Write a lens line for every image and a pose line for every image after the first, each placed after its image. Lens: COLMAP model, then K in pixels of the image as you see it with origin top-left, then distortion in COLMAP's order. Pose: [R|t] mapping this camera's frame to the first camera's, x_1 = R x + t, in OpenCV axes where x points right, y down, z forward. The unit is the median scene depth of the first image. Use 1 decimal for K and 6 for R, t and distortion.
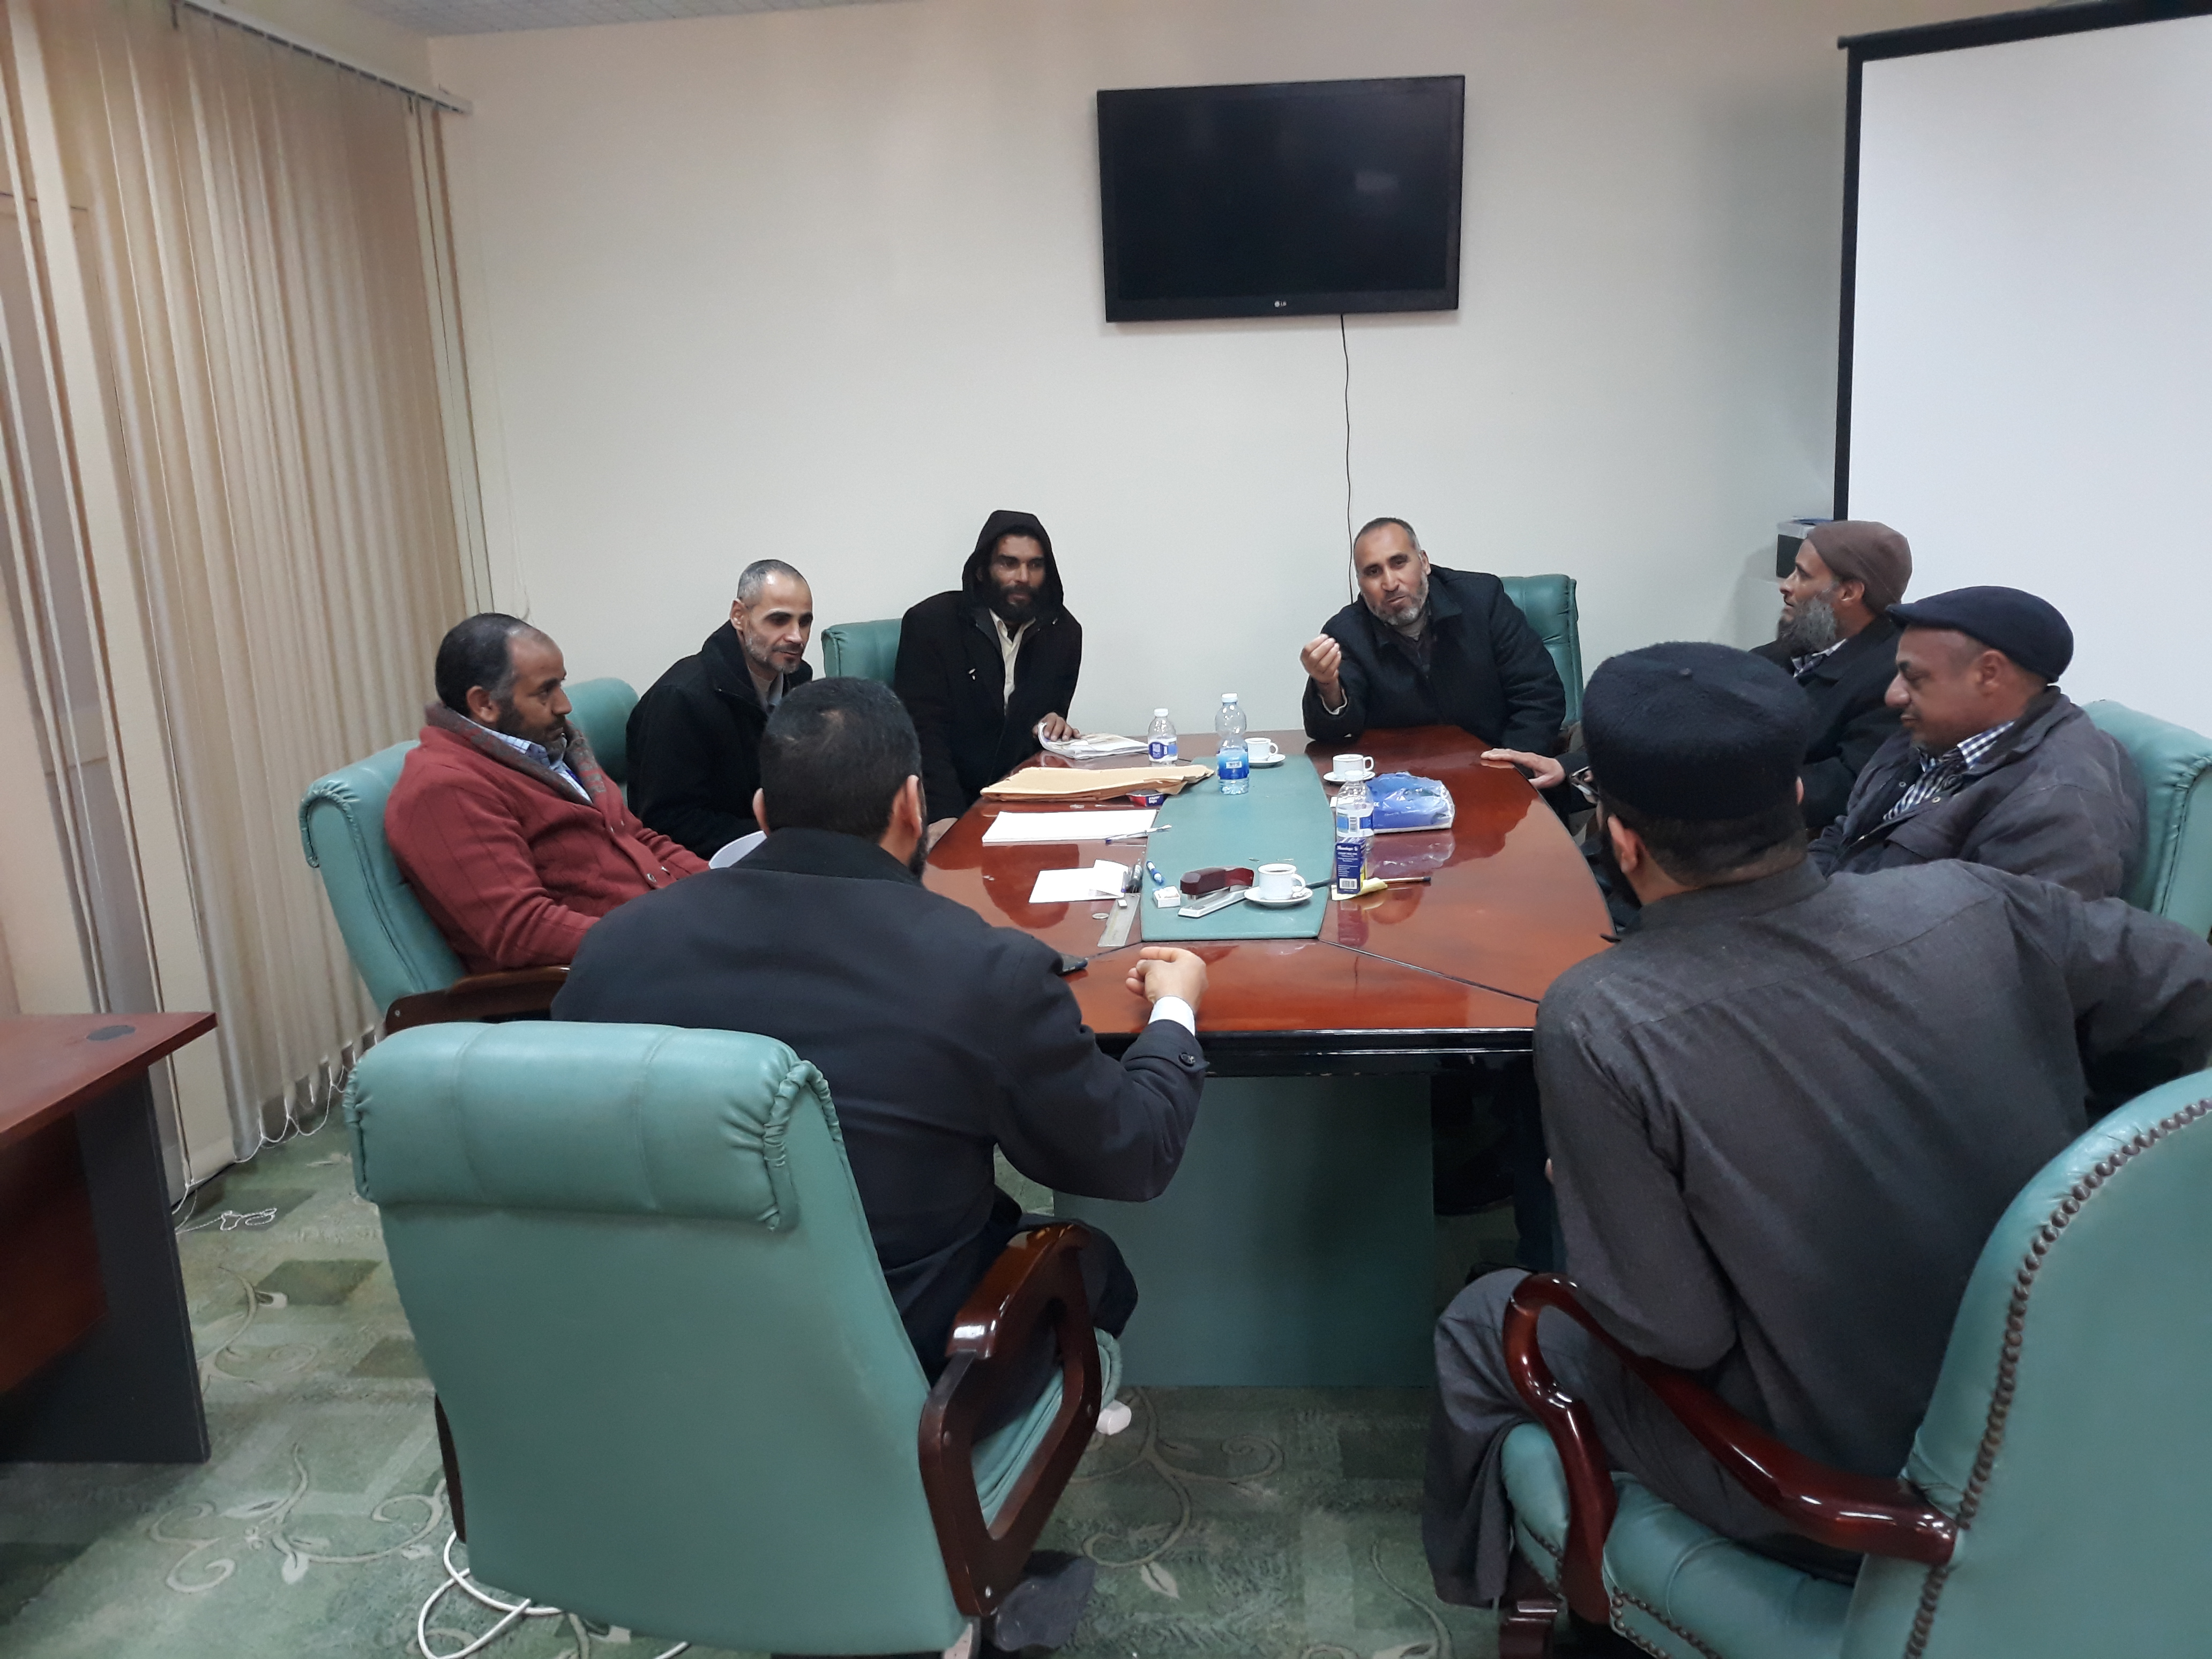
lens RADIAL K [[1846.5, 0, 1119.6], [0, 1846.5, 820.0], [0, 0, 1]] dist [0.002337, 0.004721]
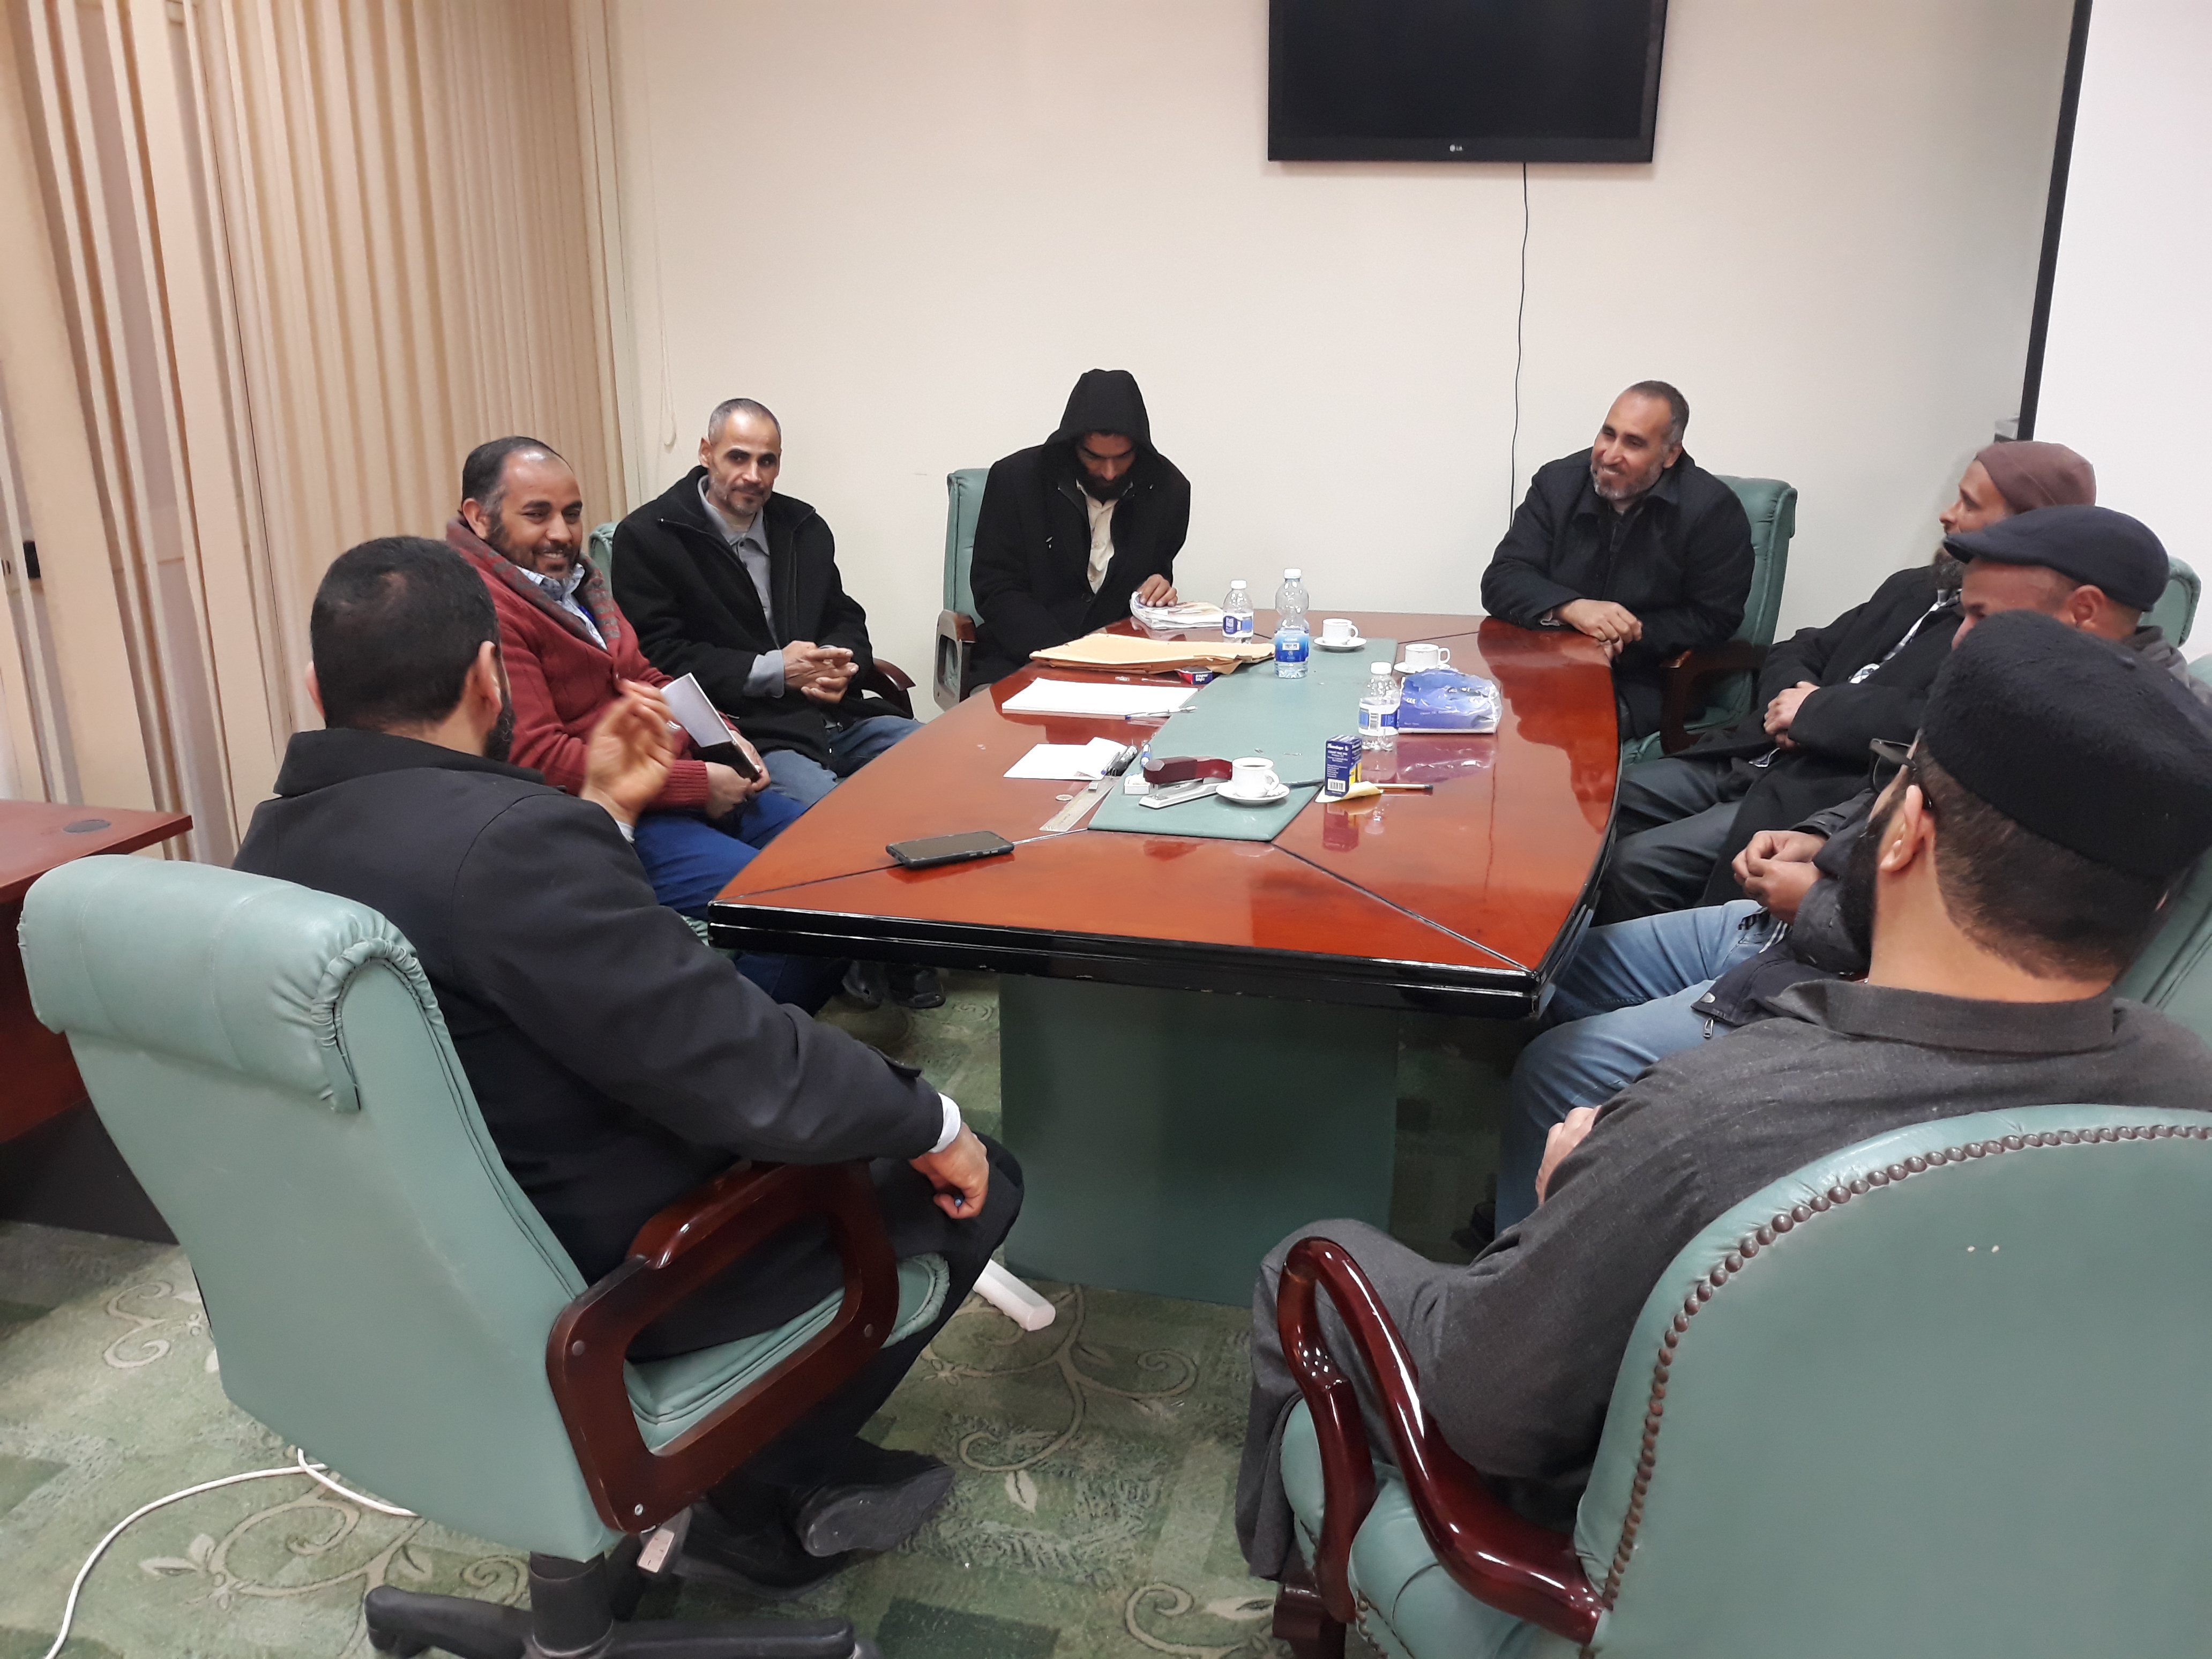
lens RADIAL K [[1856.1, 0, 1106.0], [0, 1856.1, 829.5], [0, 0, 1]] dist [-0.001230, 0.007300]
pose [[0.984577, 0.089173, -0.150519, 0.156180], [-0.076835, 0.993337, 0.085896, -0.014870], [0.157175, -0.073006, 0.984869, 0.069321]]
